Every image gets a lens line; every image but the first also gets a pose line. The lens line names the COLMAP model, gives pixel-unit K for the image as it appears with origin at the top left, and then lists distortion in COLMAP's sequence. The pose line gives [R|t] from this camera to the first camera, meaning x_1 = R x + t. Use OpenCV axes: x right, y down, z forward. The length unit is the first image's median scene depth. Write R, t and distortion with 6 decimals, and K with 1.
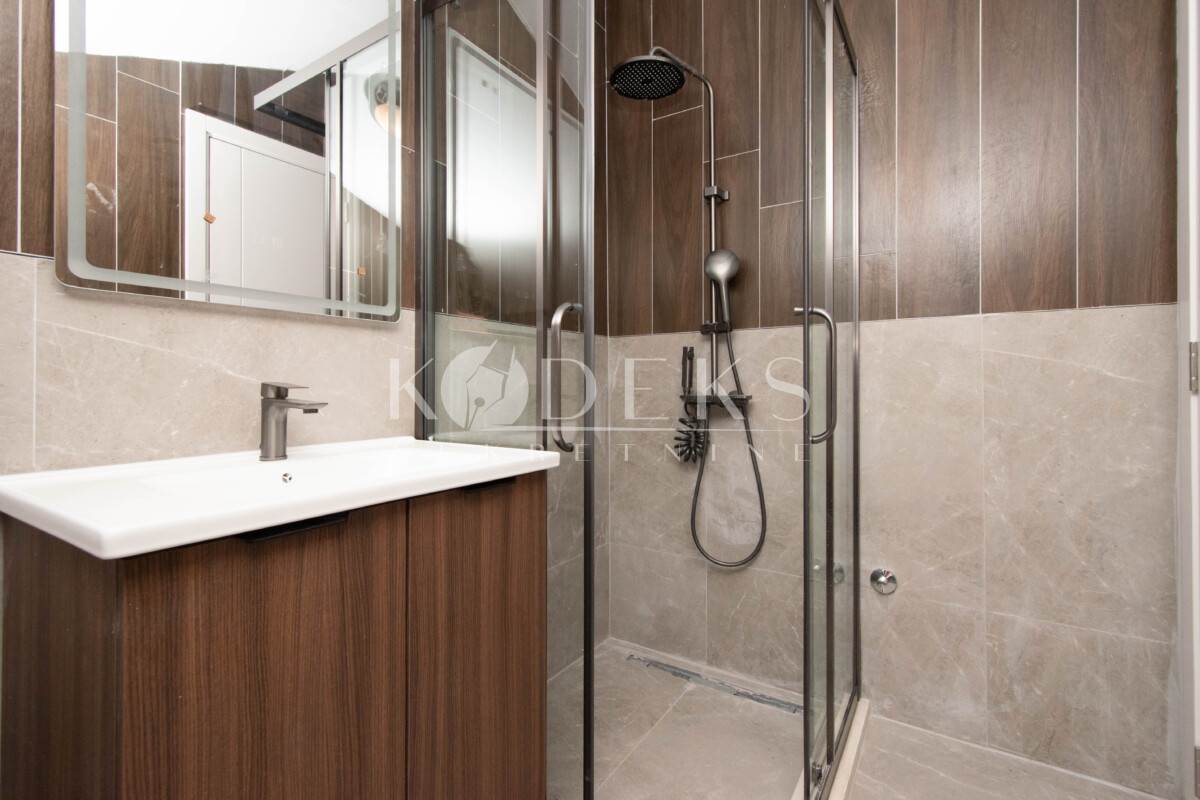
lens RADIAL K [[542.5, 0, 601.0], [0, 542.5, 391.2], [0, 0, 1]] dist [0.023592, 0.000513]
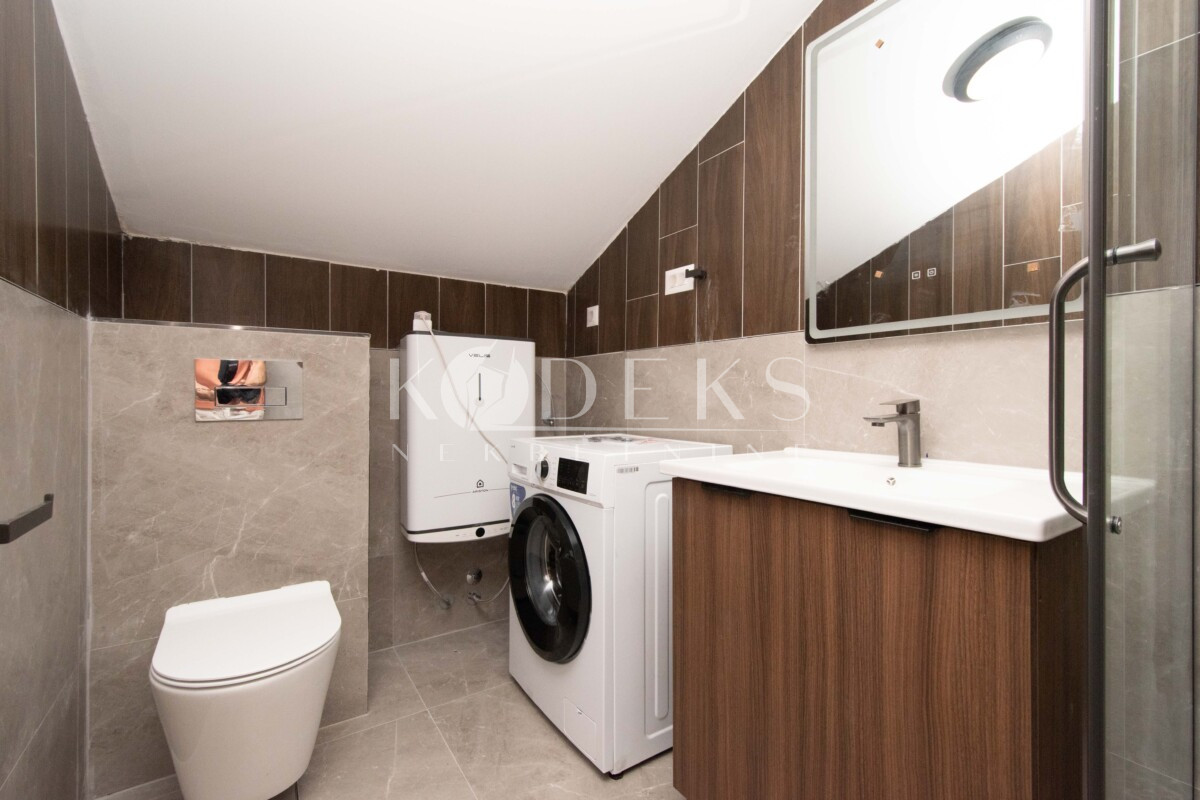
lens RADIAL K [[542.5, 0, 600.4], [0, 542.5, 397.7], [0, 0, 1]] dist [0.023592, 0.000513]
pose [[-0.383292, 0.000004, -0.923627, 0.793936], [-0.012303, 0.999911, 0.005110, -0.019783], [0.923545, 0.013322, -0.383258, 0.938519]]
